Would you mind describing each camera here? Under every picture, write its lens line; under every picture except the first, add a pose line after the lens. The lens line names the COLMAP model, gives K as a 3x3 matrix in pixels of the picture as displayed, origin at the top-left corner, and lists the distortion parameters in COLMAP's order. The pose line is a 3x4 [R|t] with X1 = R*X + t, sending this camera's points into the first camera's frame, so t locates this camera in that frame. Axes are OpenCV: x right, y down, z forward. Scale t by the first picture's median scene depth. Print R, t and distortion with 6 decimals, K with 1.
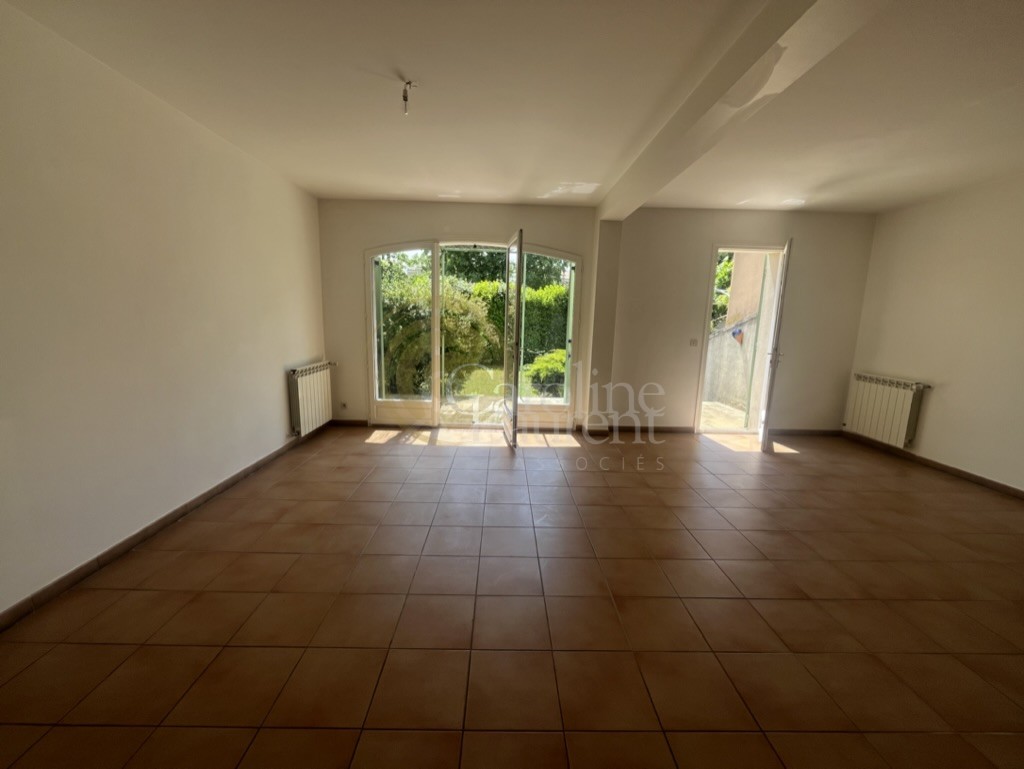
lens RADIAL K [[416.0, 0, 508.1], [0, 416.0, 388.8], [0, 0, 1]] dist [-0.000527, -0.000027]
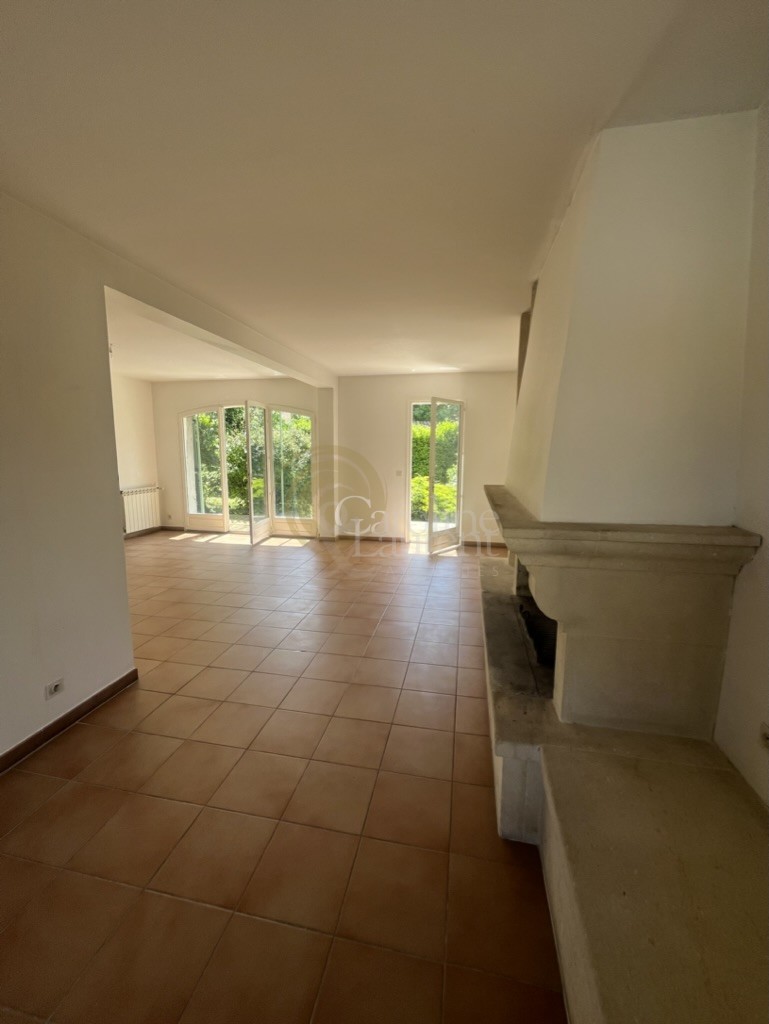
lens RADIAL K [[416.0, 0, 384.5], [0, 416.0, 512.0], [0, 0, 1]] dist [-0.000527, -0.000027]
pose [[0.977895, 0.012496, -0.208721, 0.711111], [-0.017684, 0.999579, -0.023008, 0.045887], [0.208346, 0.026190, 0.977705, -0.318225]]
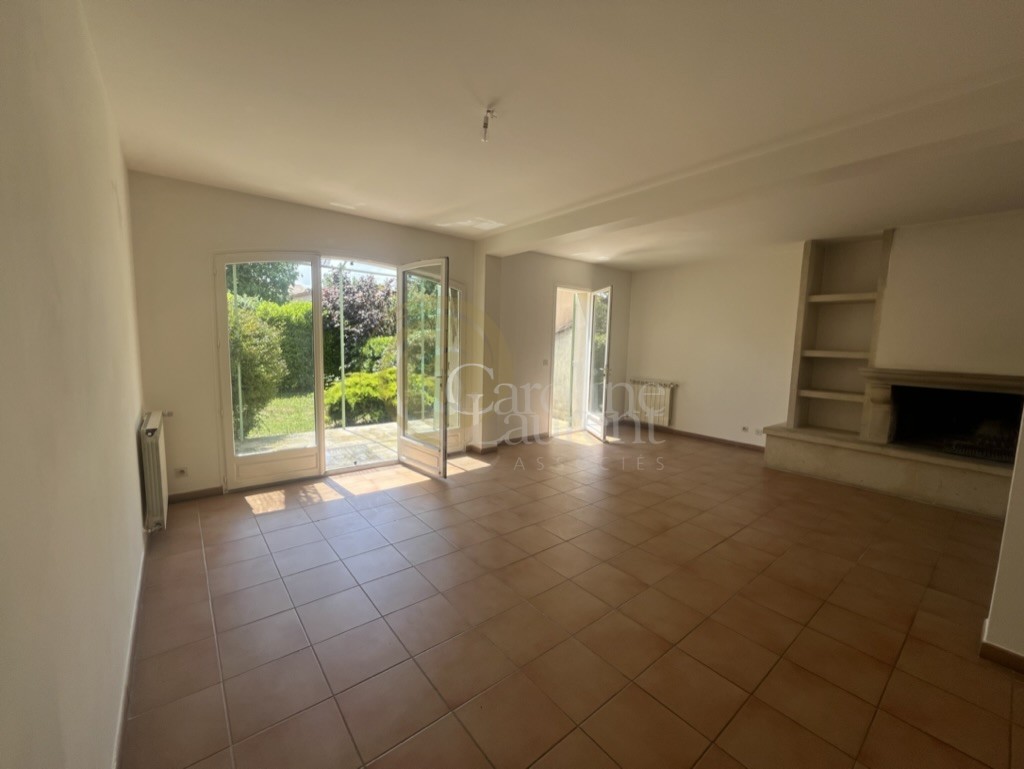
lens RADIAL K [[416.0, 0, 508.1], [0, 416.0, 388.8], [0, 0, 1]] dist [-0.000527, -0.000027]
pose [[0.786843, -0.076973, 0.612335, -0.401806], [0.101088, 0.994866, -0.004838, -0.042160], [-0.608818, 0.065706, 0.790584, 0.121999]]
